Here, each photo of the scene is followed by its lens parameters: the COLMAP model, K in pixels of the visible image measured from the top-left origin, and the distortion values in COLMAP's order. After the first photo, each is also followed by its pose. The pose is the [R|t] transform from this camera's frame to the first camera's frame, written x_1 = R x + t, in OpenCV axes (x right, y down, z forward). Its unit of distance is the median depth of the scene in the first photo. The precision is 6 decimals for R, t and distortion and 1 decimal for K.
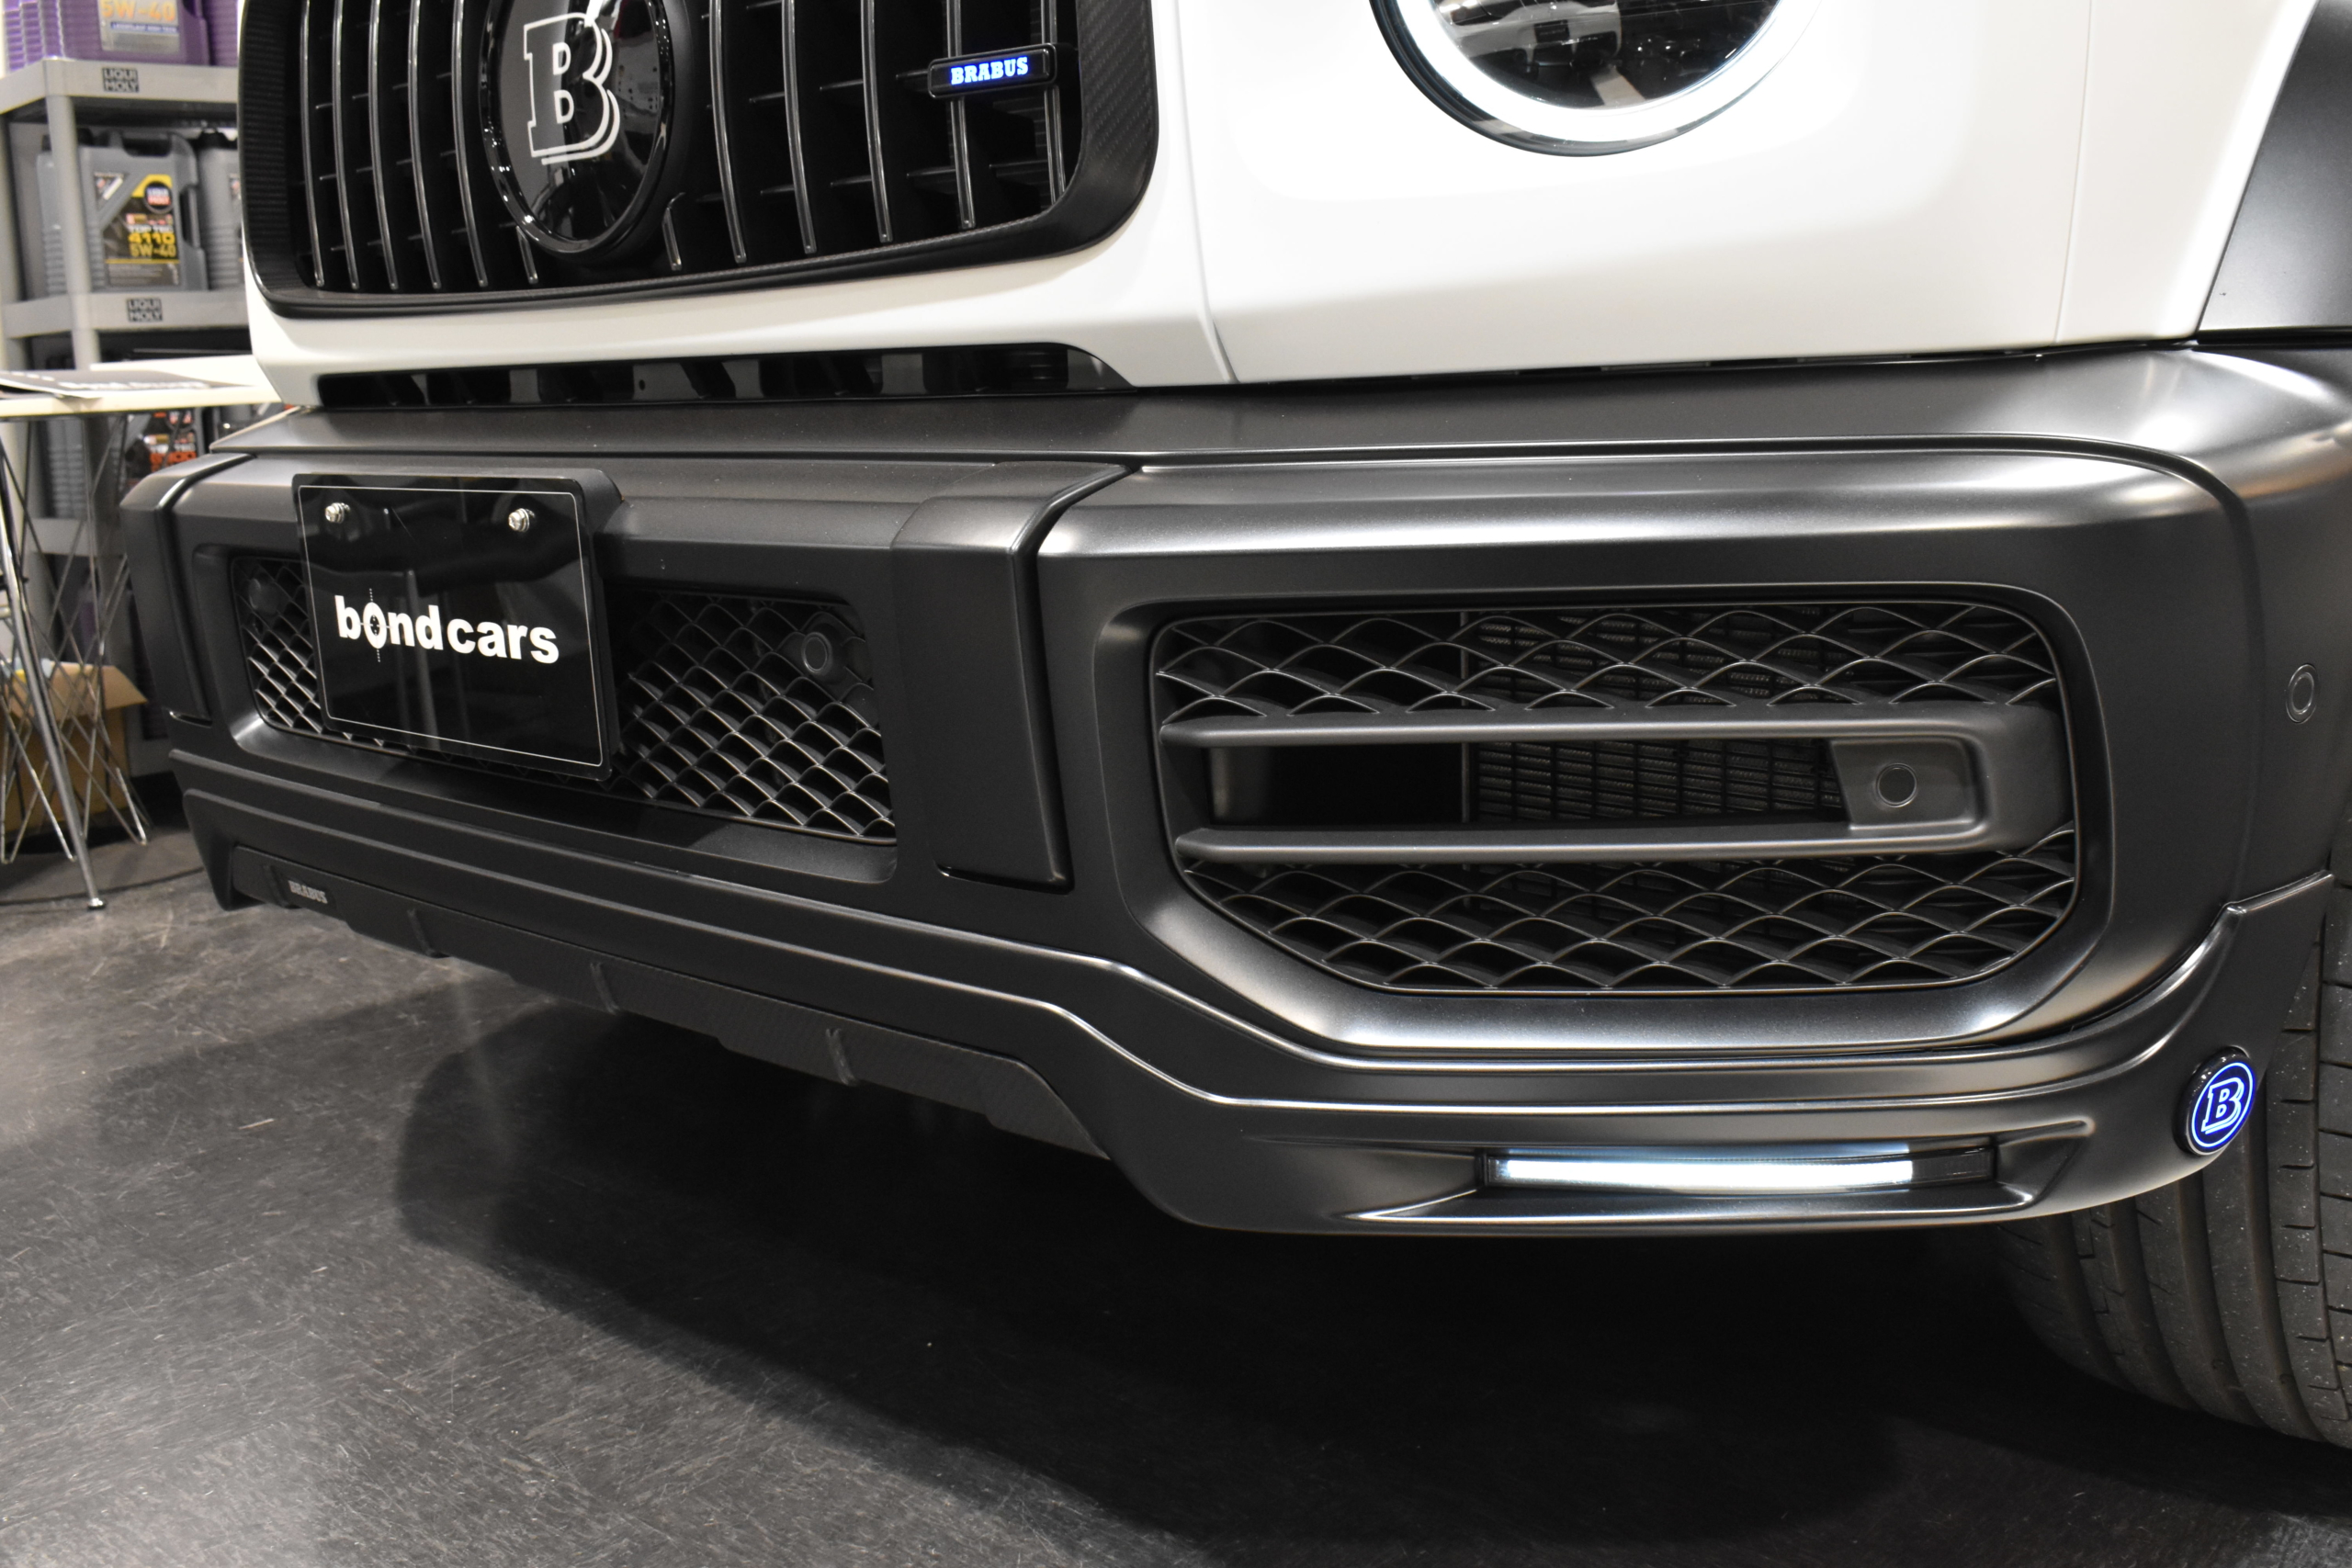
lens RADIAL K [[2242.1, 0, 1182.7], [0, 2242.1, 800.0], [0, 0, 1]] dist [-0.078803, 0.000000]
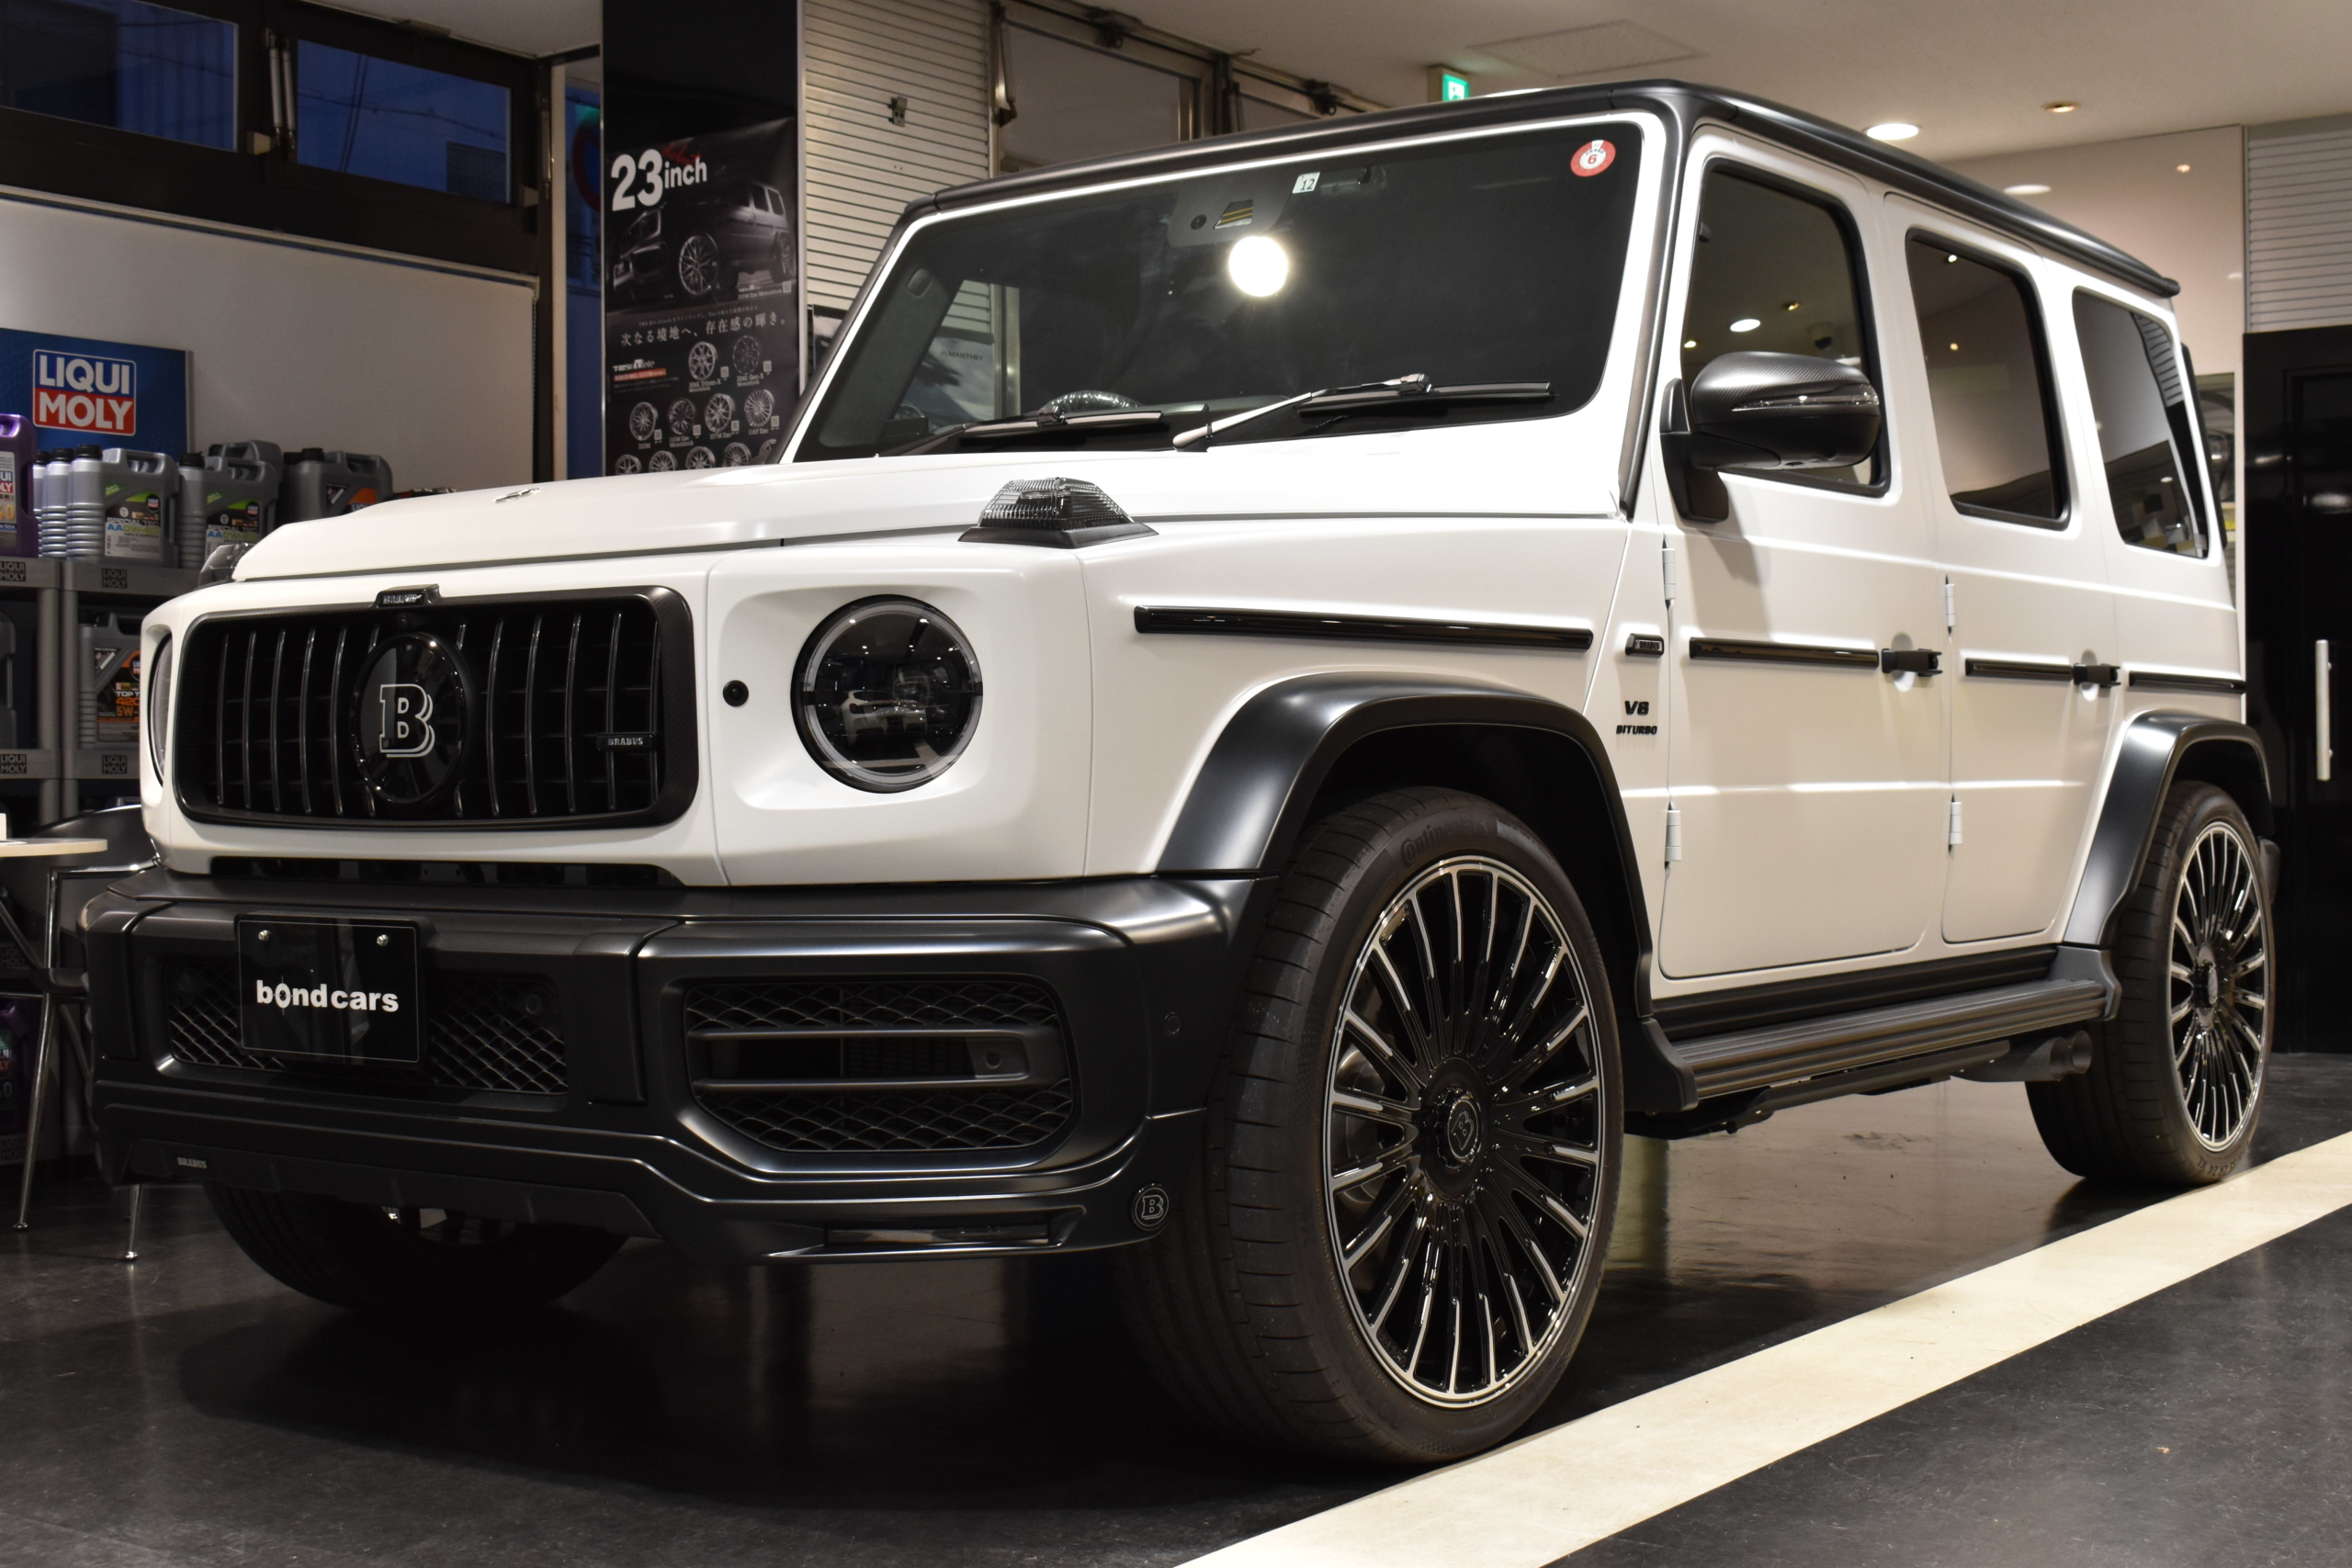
lens RADIAL K [[3022.9, 0, 1184.0], [0, 3022.9, 775.5], [0, 0, 1]] dist [-0.042590, 0.000000]
pose [[0.994467, 0.028357, 0.101146, 0.143328], [-0.007200, 0.979010, -0.203687, 0.275054], [-0.104799, 0.201832, 0.973797, -1.743635]]
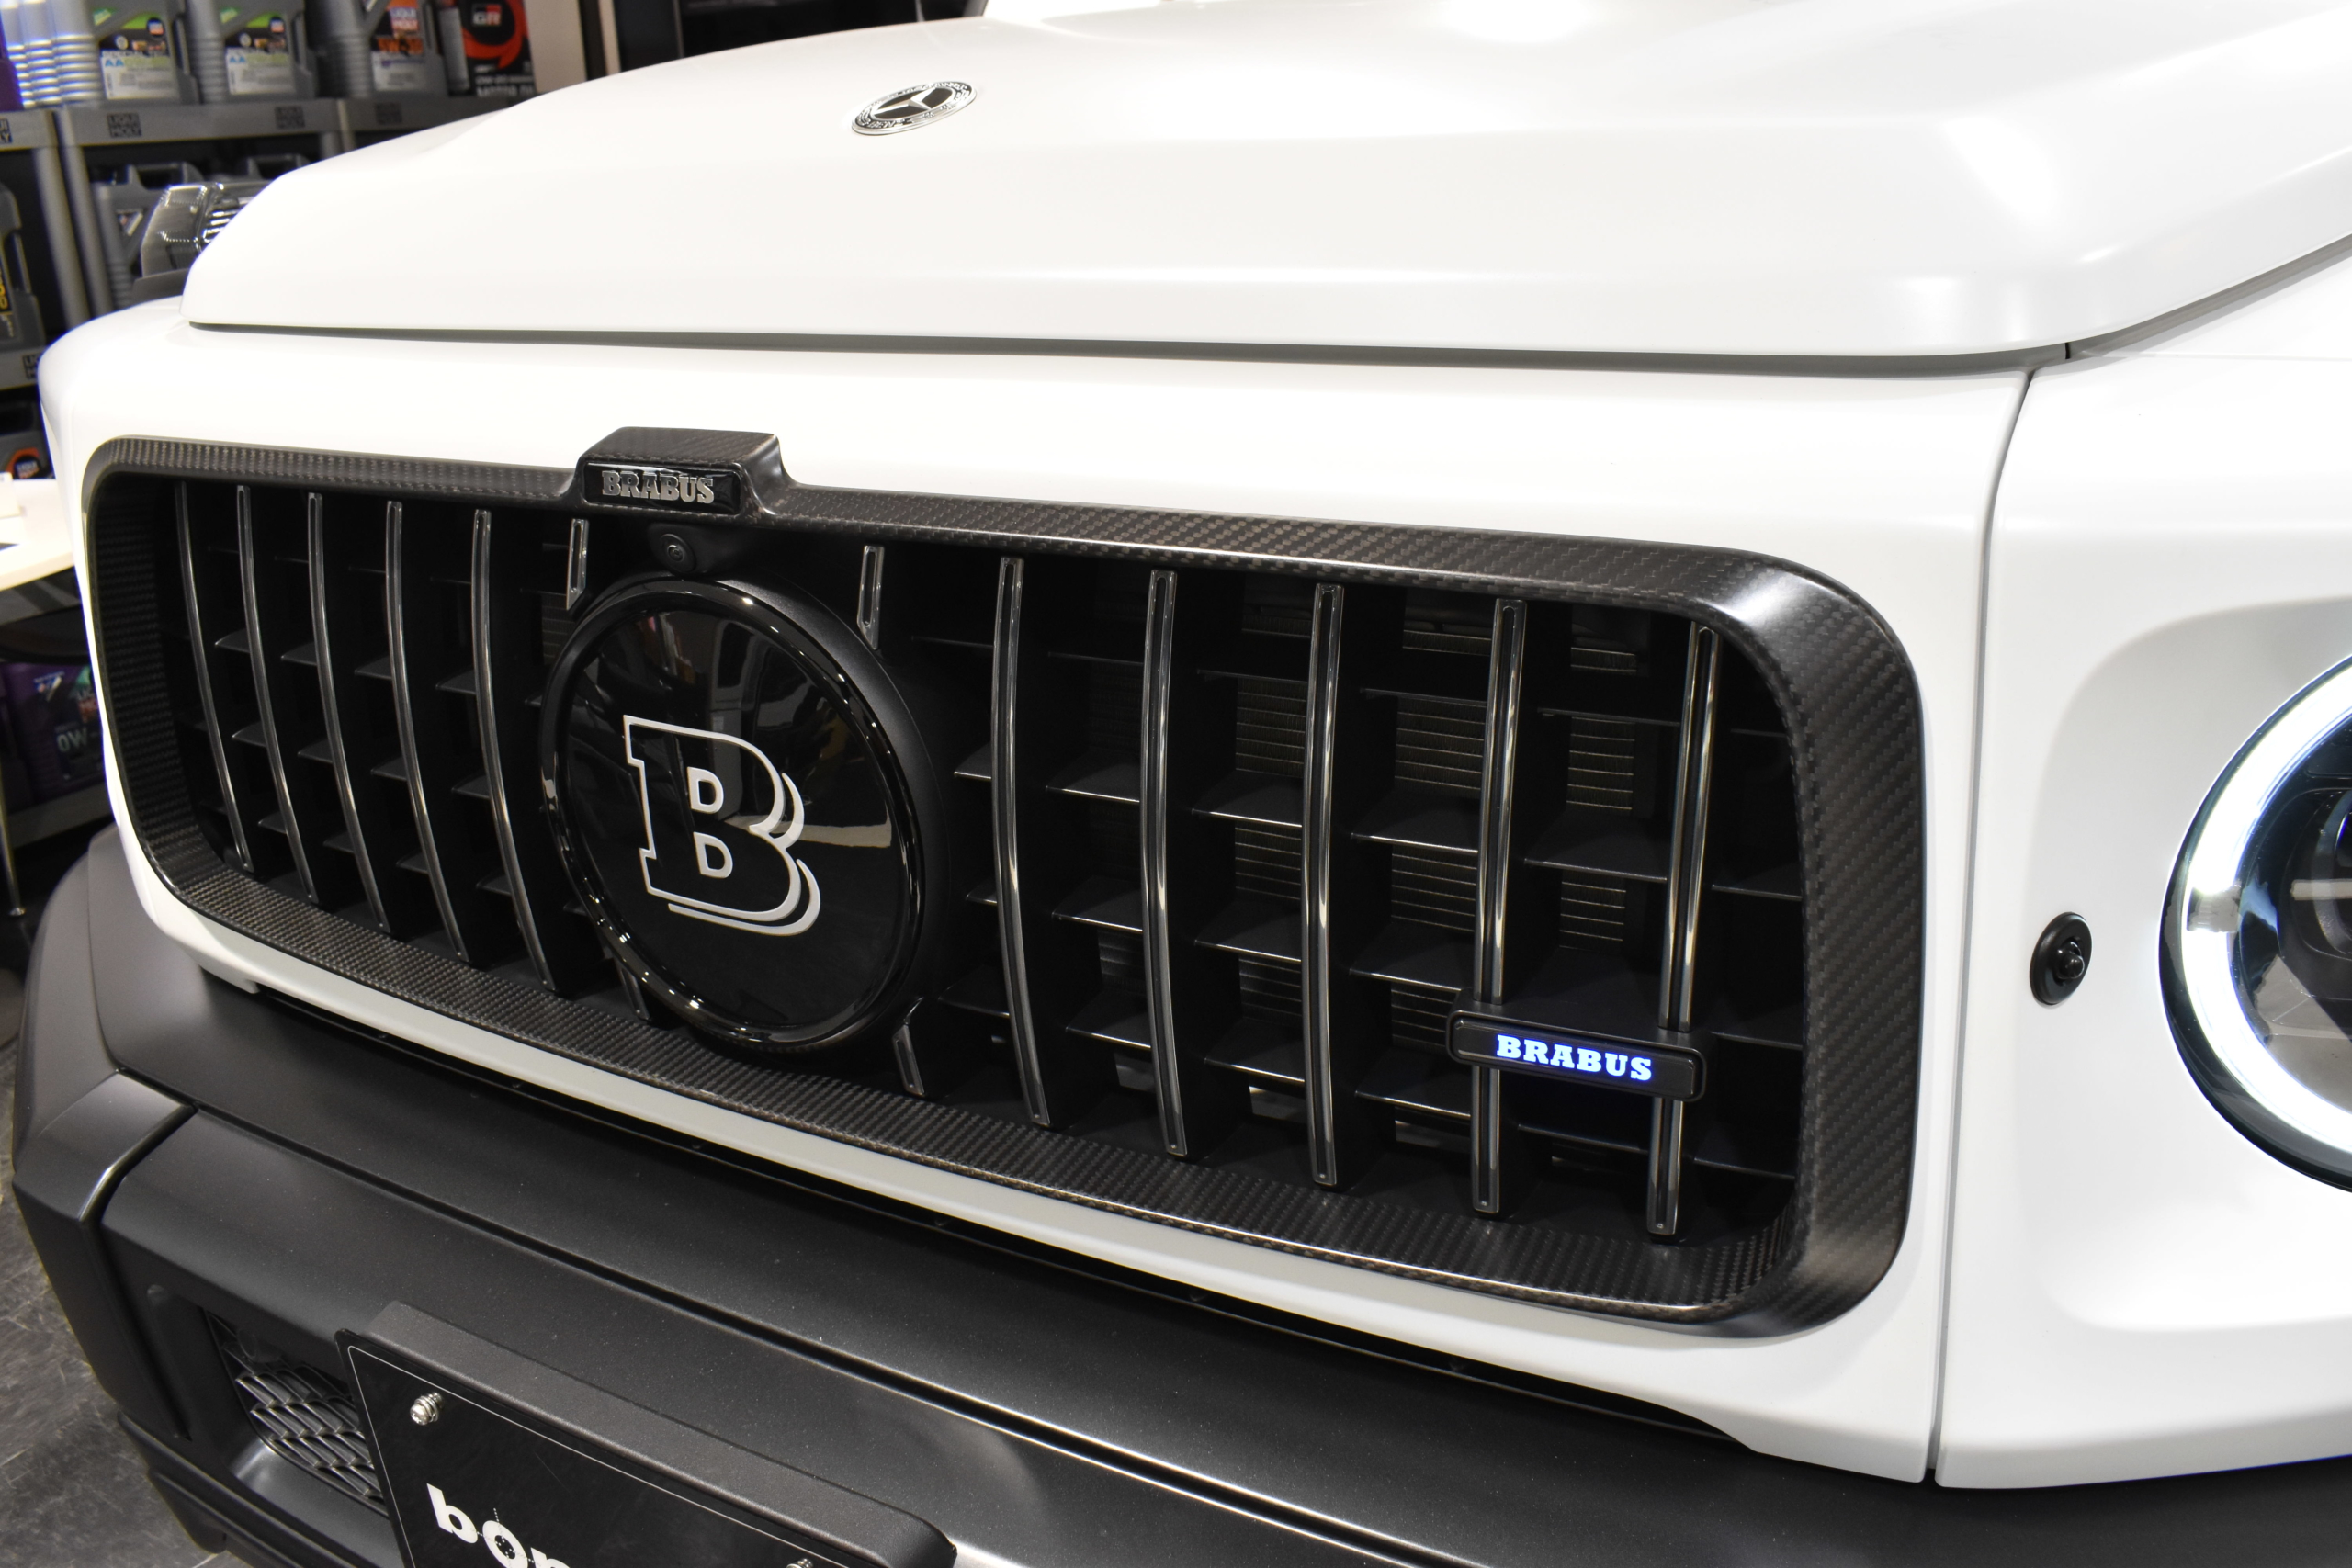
lens RADIAL K [[1758.8, 0, 1169.1], [0, 1758.8, 782.6], [0, 0, 1]] dist [-0.084025, 0.002555]
pose [[0.973267, -0.079721, 0.215395, -0.274916], [0.045787, 0.986349, 0.158174, -0.442789], [-0.225065, -0.144083, 0.963632, 0.485130]]
